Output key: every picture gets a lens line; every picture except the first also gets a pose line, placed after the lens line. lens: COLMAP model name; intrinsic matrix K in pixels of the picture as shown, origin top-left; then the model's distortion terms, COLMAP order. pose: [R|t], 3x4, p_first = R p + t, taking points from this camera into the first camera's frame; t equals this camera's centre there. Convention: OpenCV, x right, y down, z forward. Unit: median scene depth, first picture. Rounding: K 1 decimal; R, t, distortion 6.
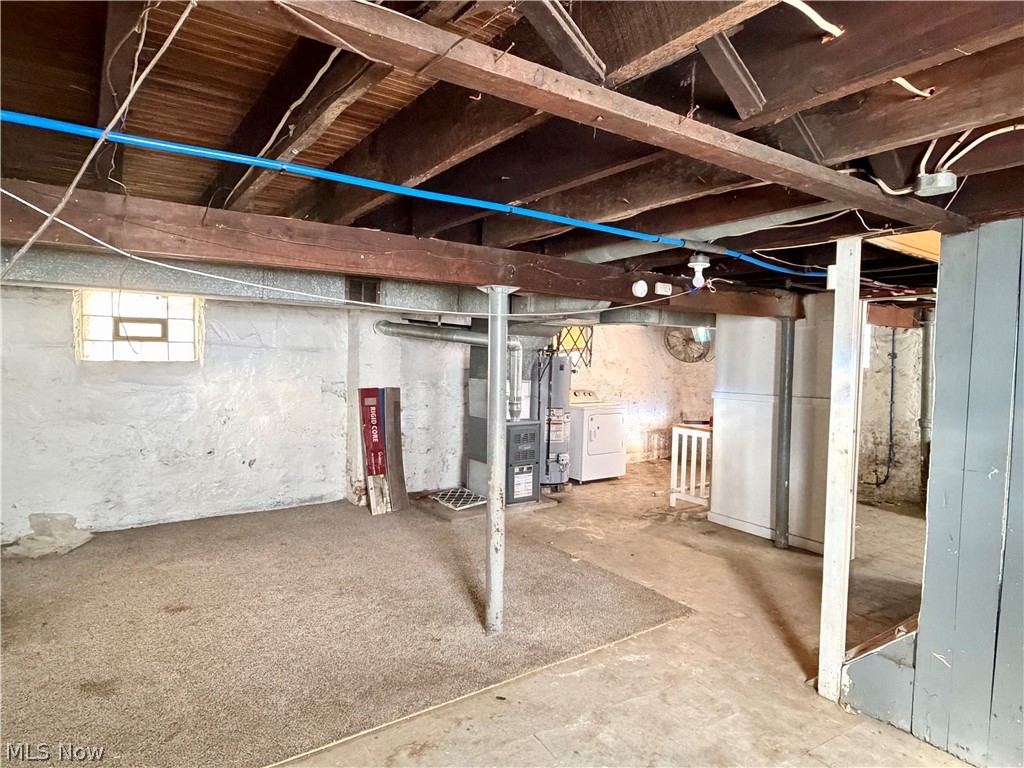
lens RADIAL K [[595.8, 0, 511.5], [0, 595.8, 384.5], [0, 0, 1]] dist [0.006758, 0.001995]
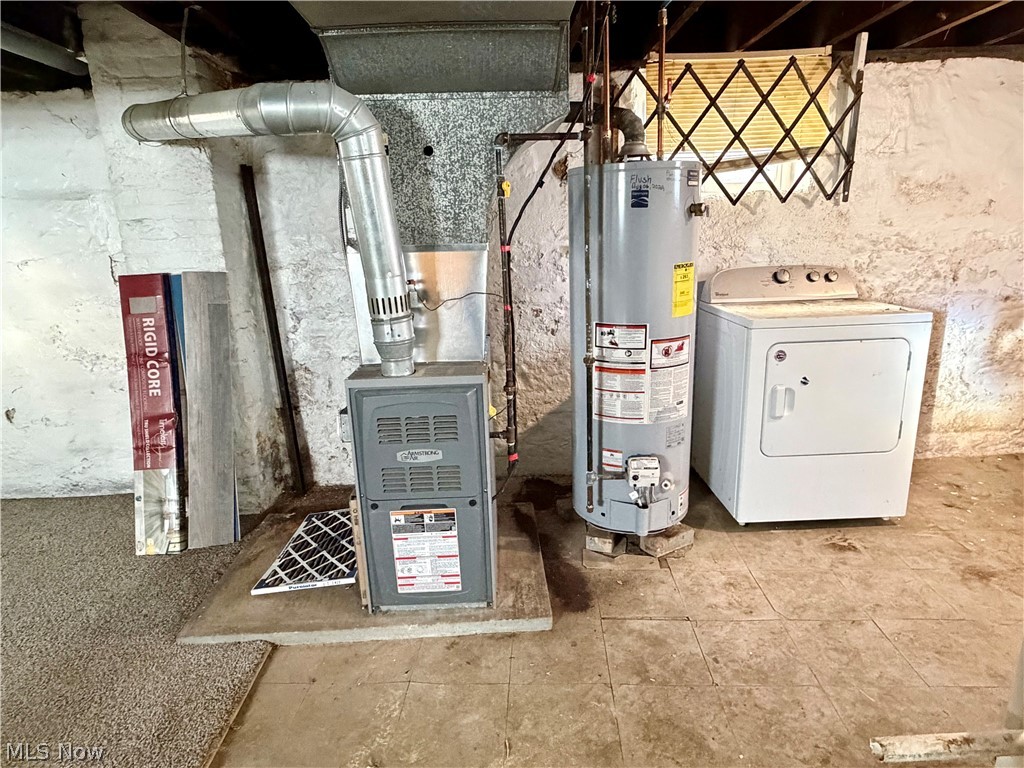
lens RADIAL K [[595.8, 0, 510.8], [0, 595.8, 384.4], [0, 0, 1]] dist [0.006758, 0.001995]
pose [[0.827518, 0.092644, -0.553743, 0.234657], [0.022909, 0.979898, 0.198177, 0.004471], [0.560972, -0.176681, 0.808761, 0.763580]]
